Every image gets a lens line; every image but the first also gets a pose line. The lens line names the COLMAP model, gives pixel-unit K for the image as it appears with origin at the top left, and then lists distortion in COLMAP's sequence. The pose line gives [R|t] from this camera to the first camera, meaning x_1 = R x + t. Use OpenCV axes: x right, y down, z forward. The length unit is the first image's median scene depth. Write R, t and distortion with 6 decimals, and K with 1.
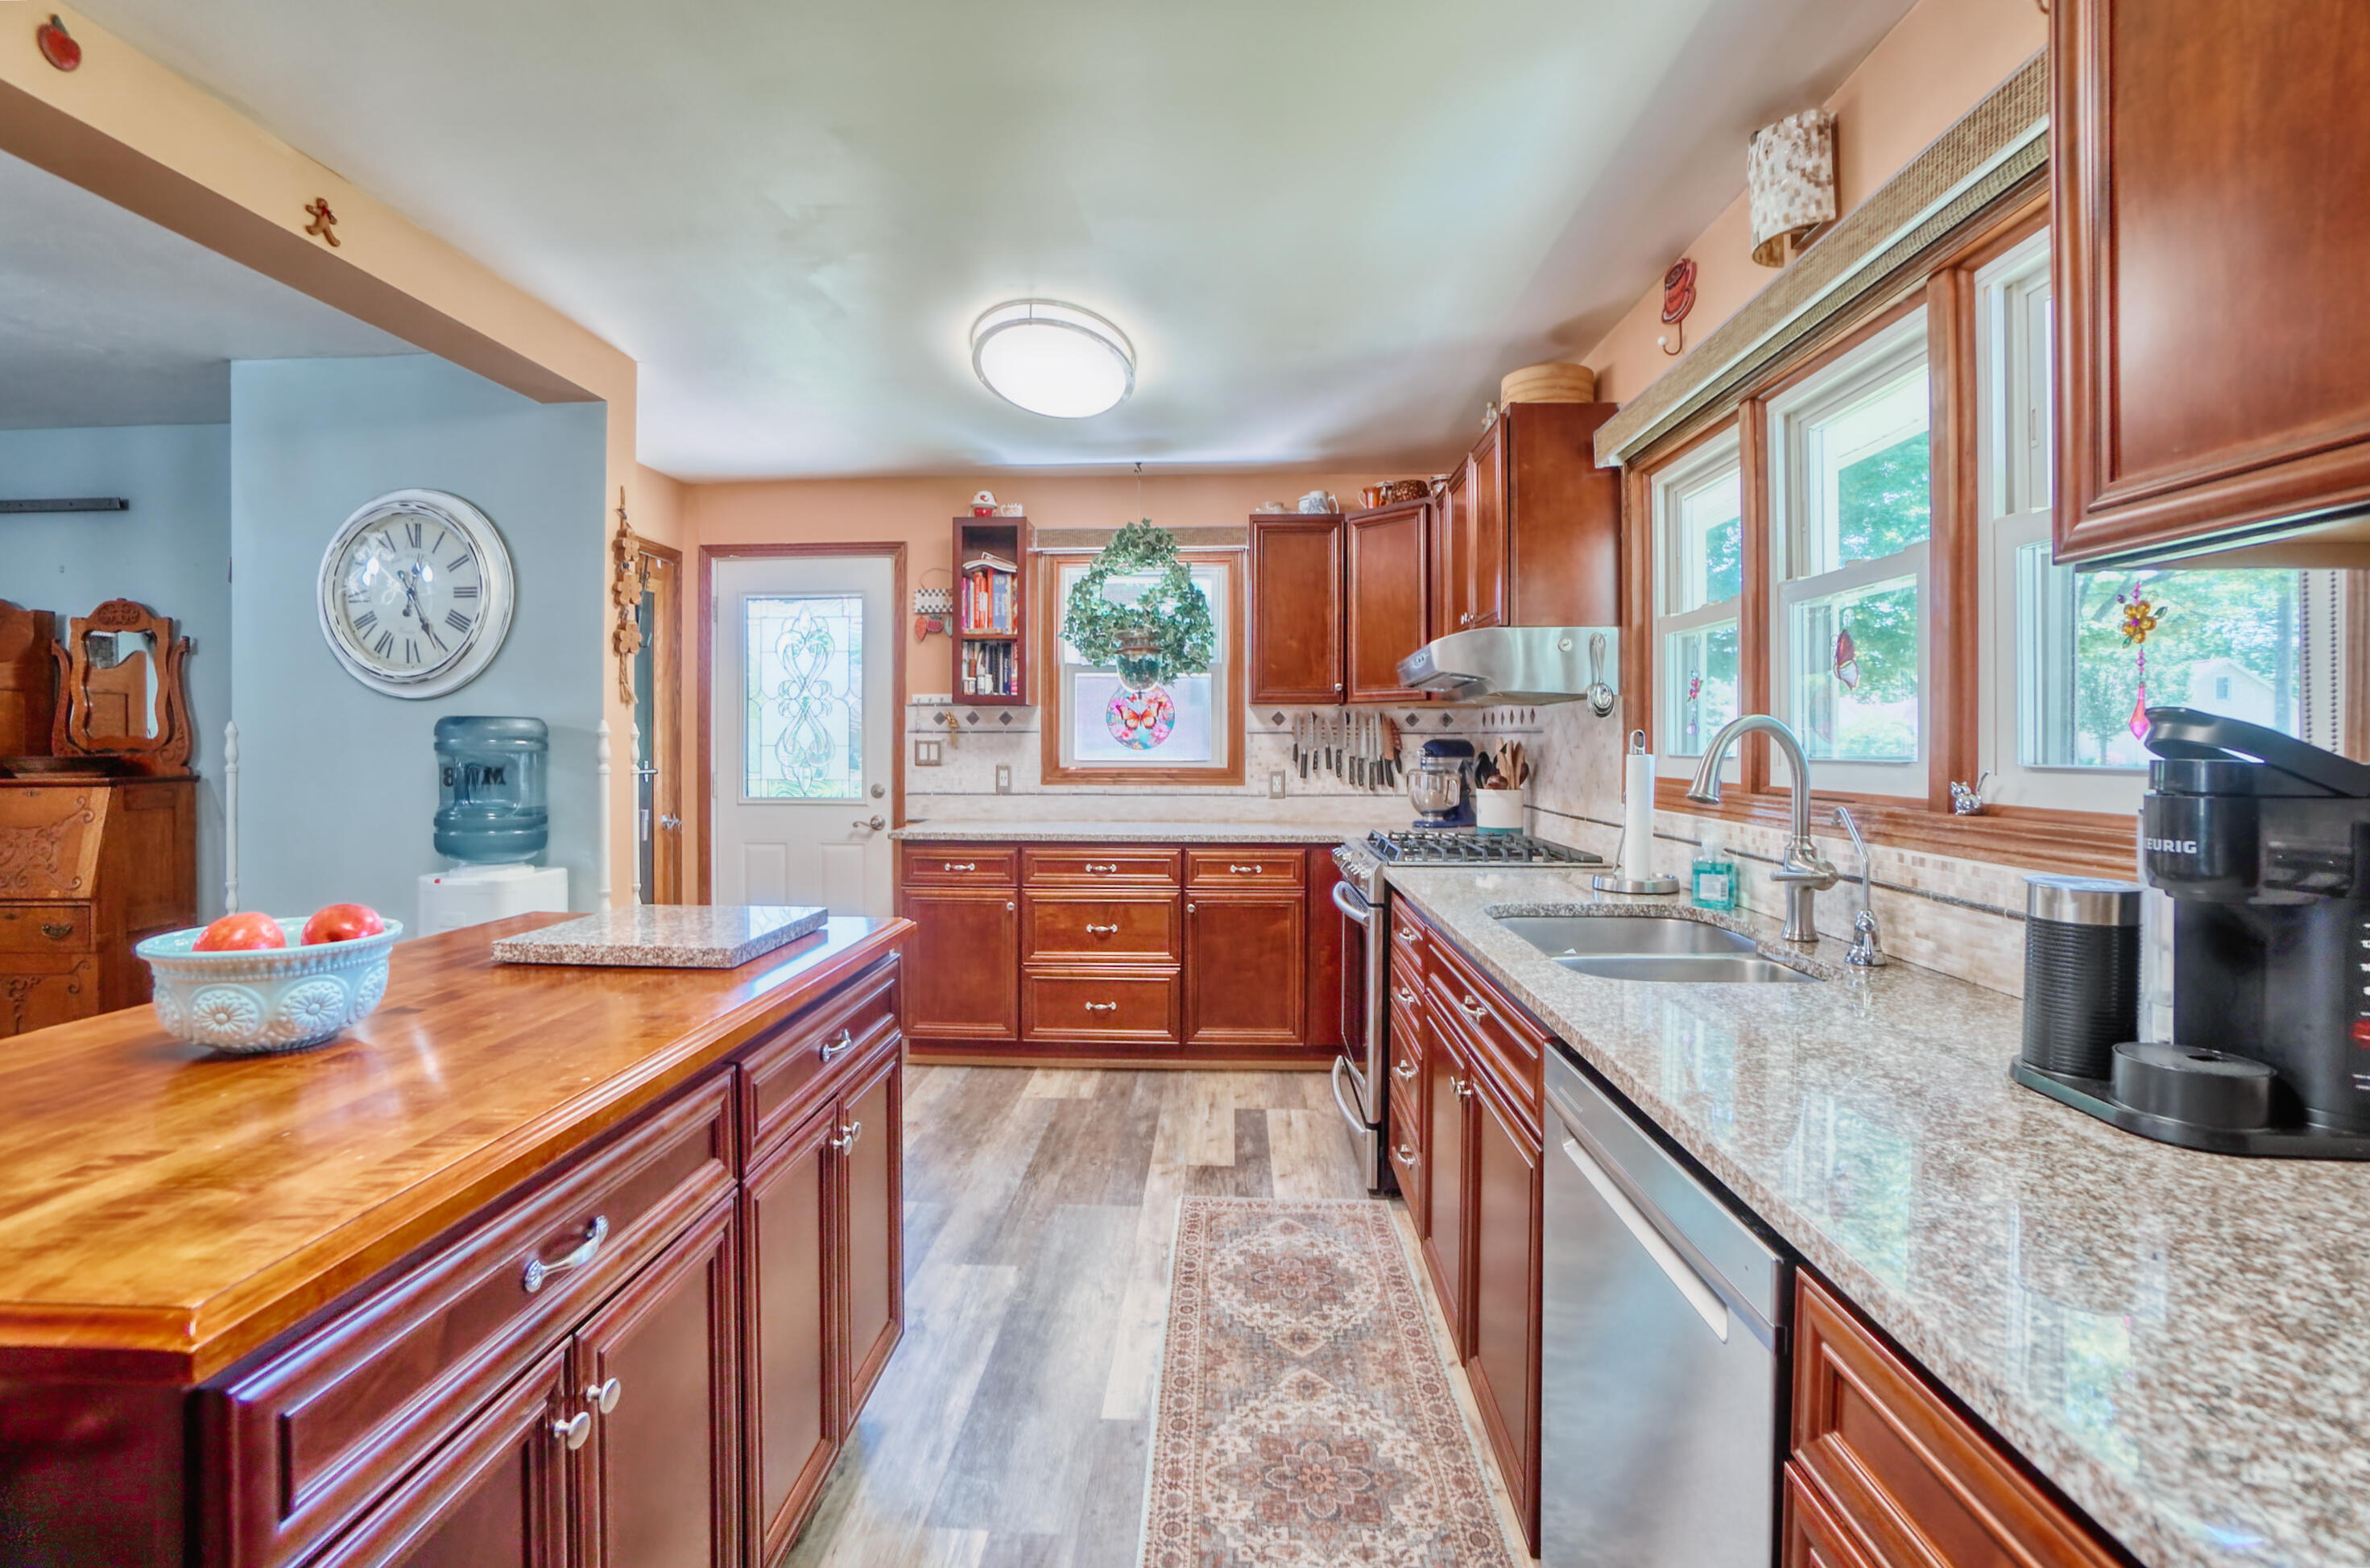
lens RADIAL K [[1050.3, 0, 1151.9], [0, 1050.3, 750.7], [0, 0, 1]] dist [-0.072932, 0.030372]
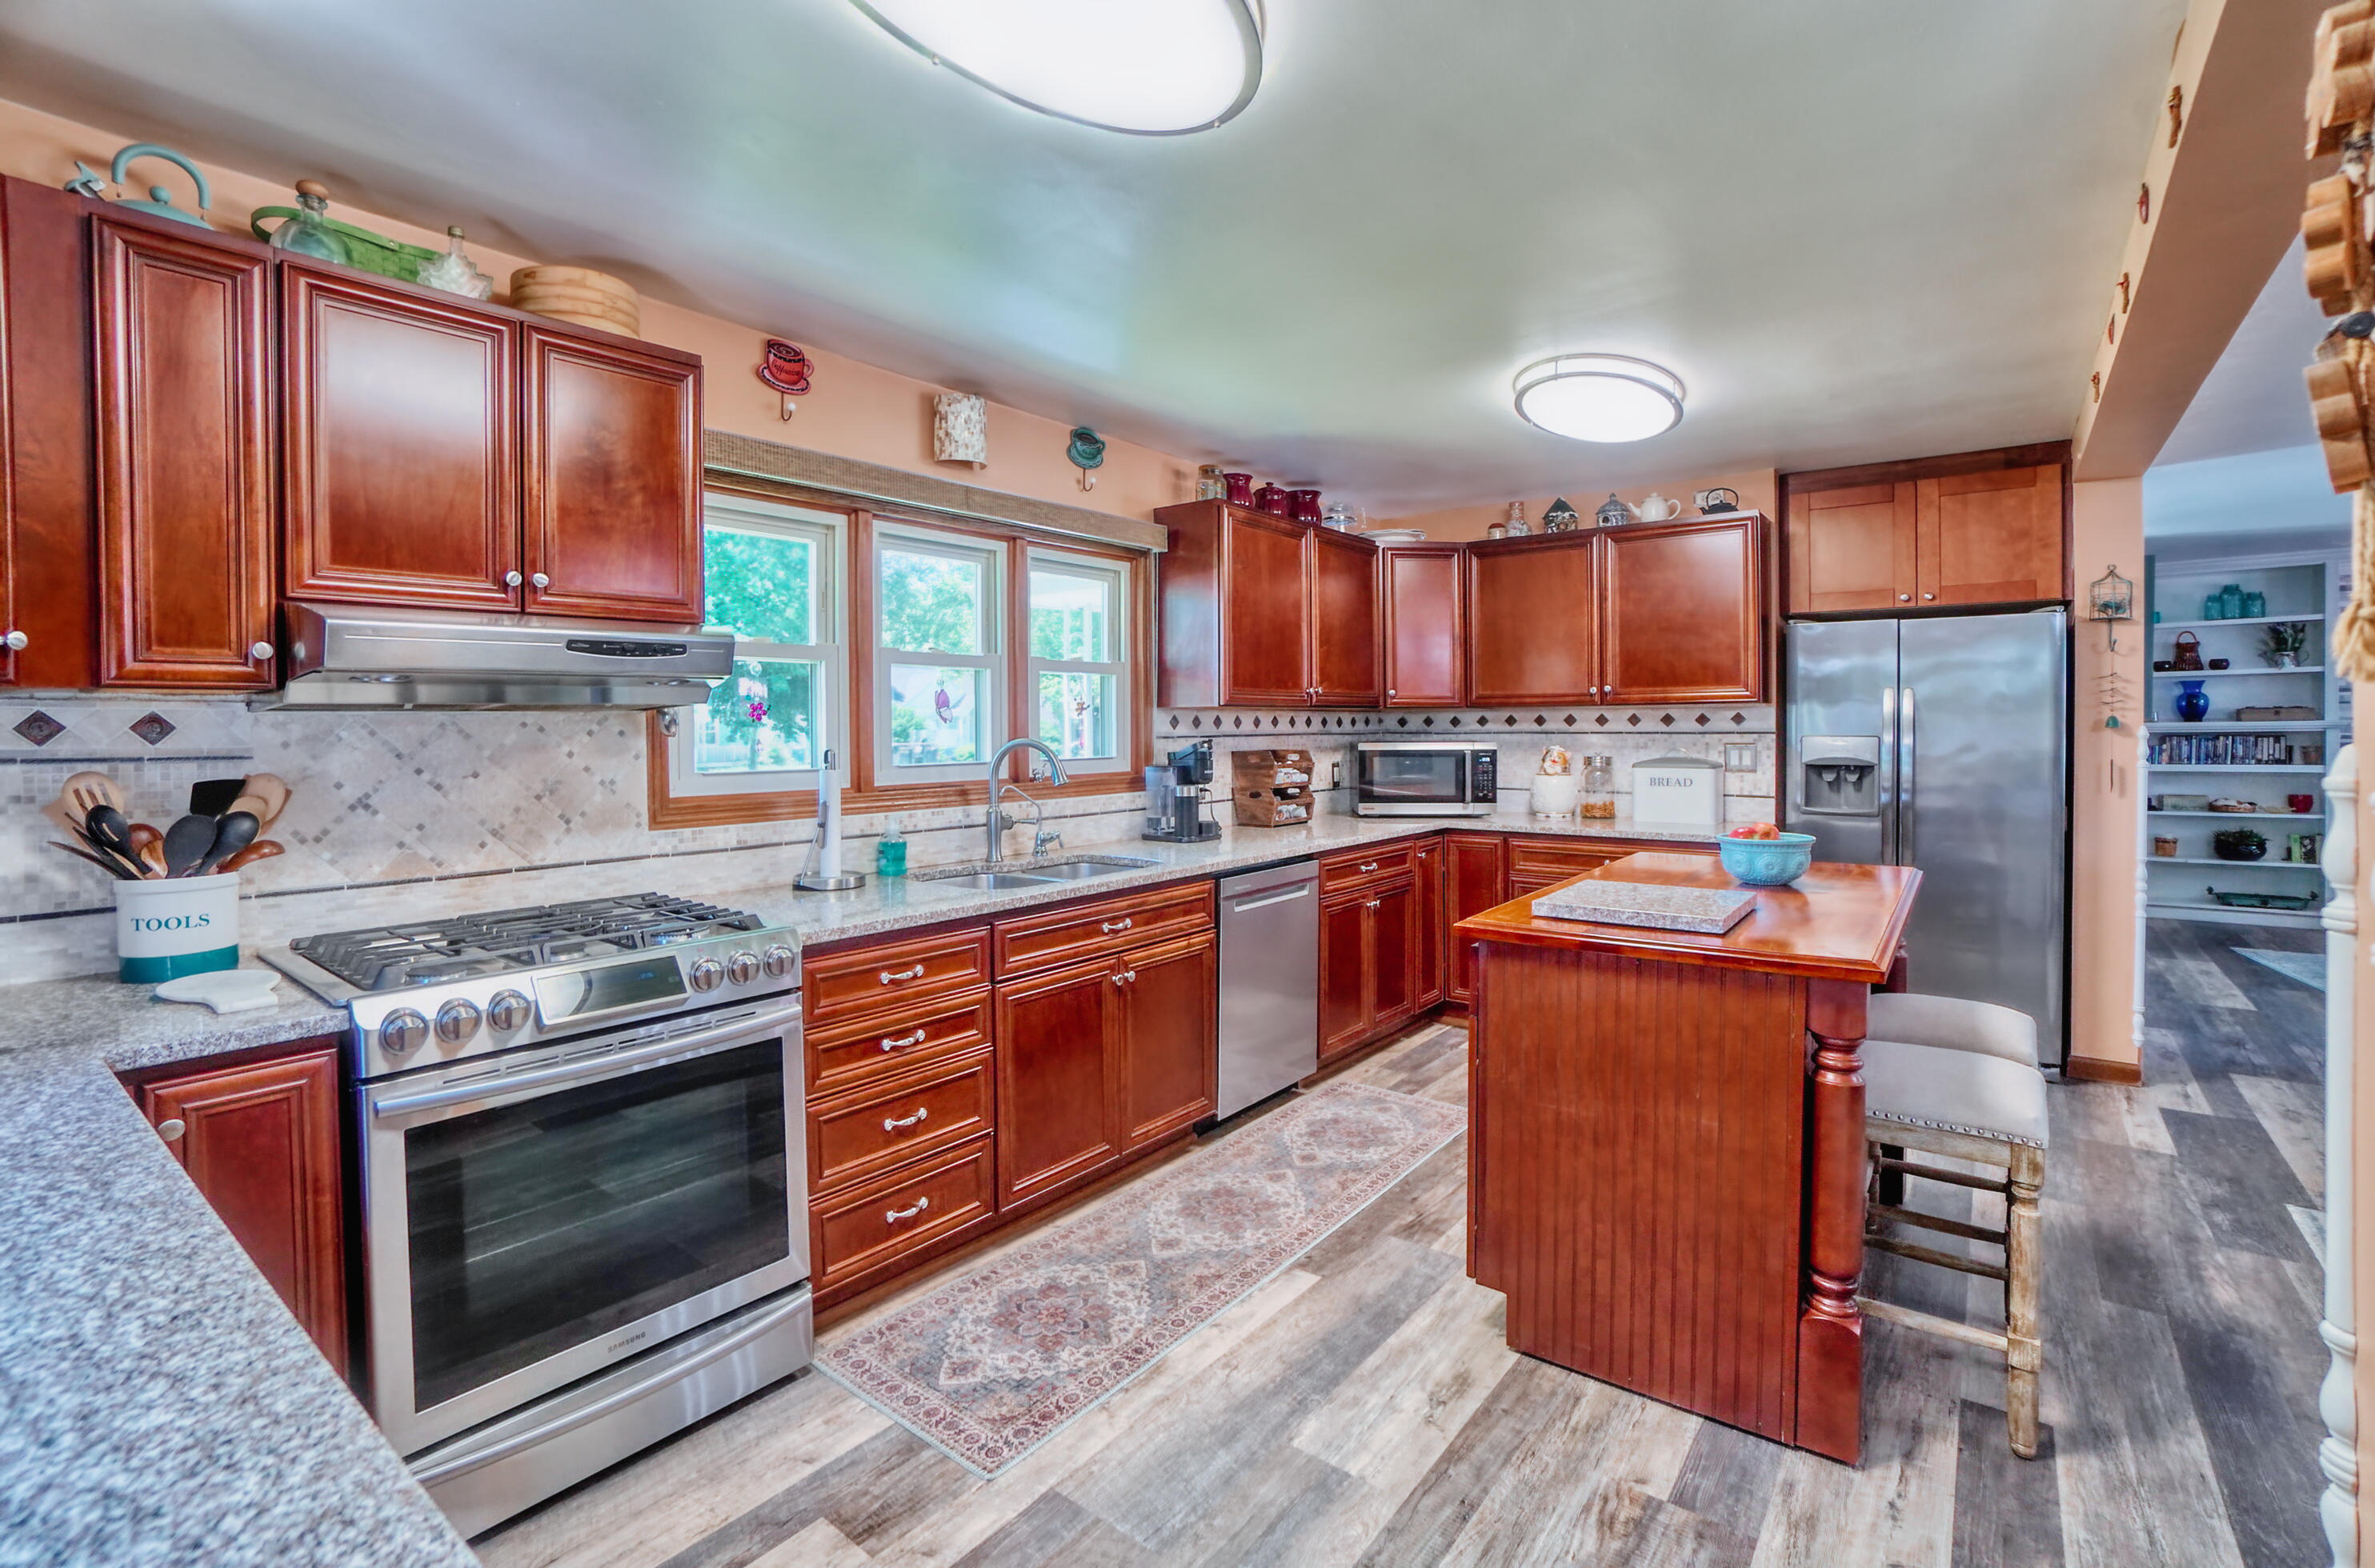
lens RADIAL K [[1069.3, 0, 1180.0], [0, 1069.3, 734.7], [0, 0, 1]] dist [-0.067384, 0.032960]
pose [[-0.824728, -0.004495, 0.565511, -0.313647], [0.008522, 0.999756, 0.020375, -0.033342], [-0.565465, 0.021623, -0.824489, 1.047010]]
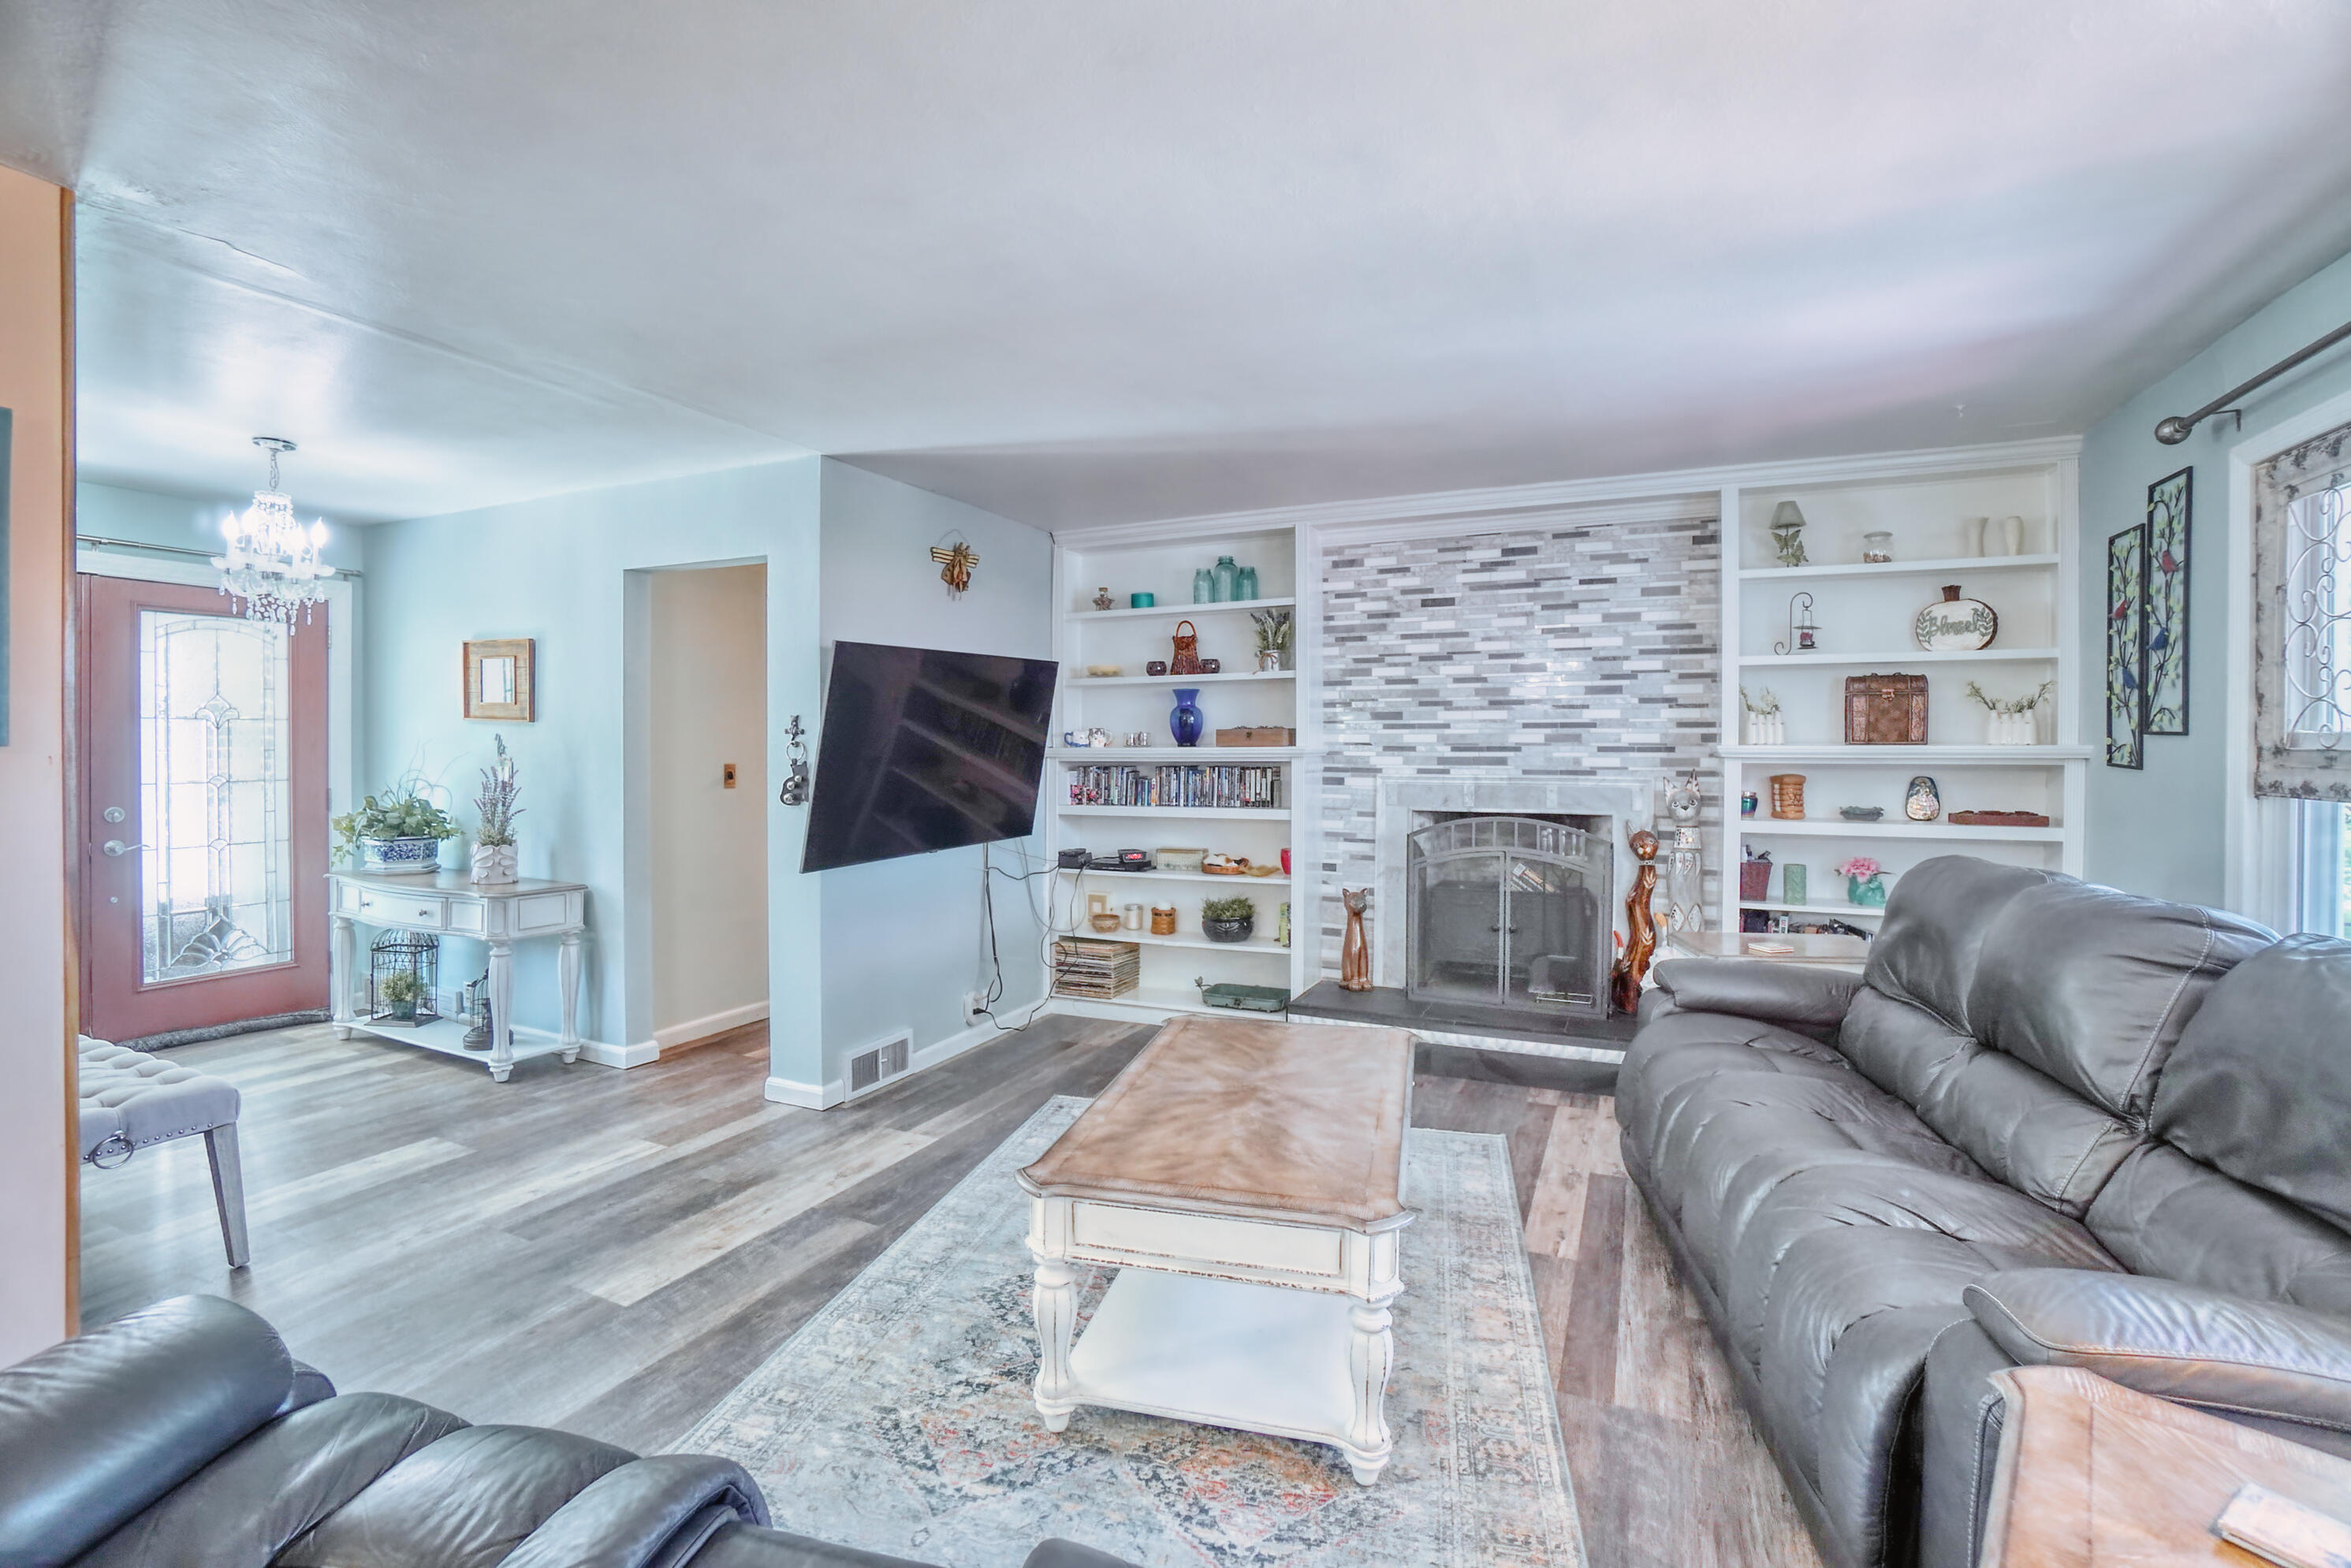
lens RADIAL K [[1053.6, 0, 1164.4], [0, 1053.6, 745.2], [0, 0, 1]] dist [-0.046517, 0.000179]
pose [[-0.932412, -0.004287, 0.361372, -1.175198], [-0.000202, 0.999936, 0.011341, -0.021572], [-0.361398, 0.010502, -0.932353, -0.169910]]
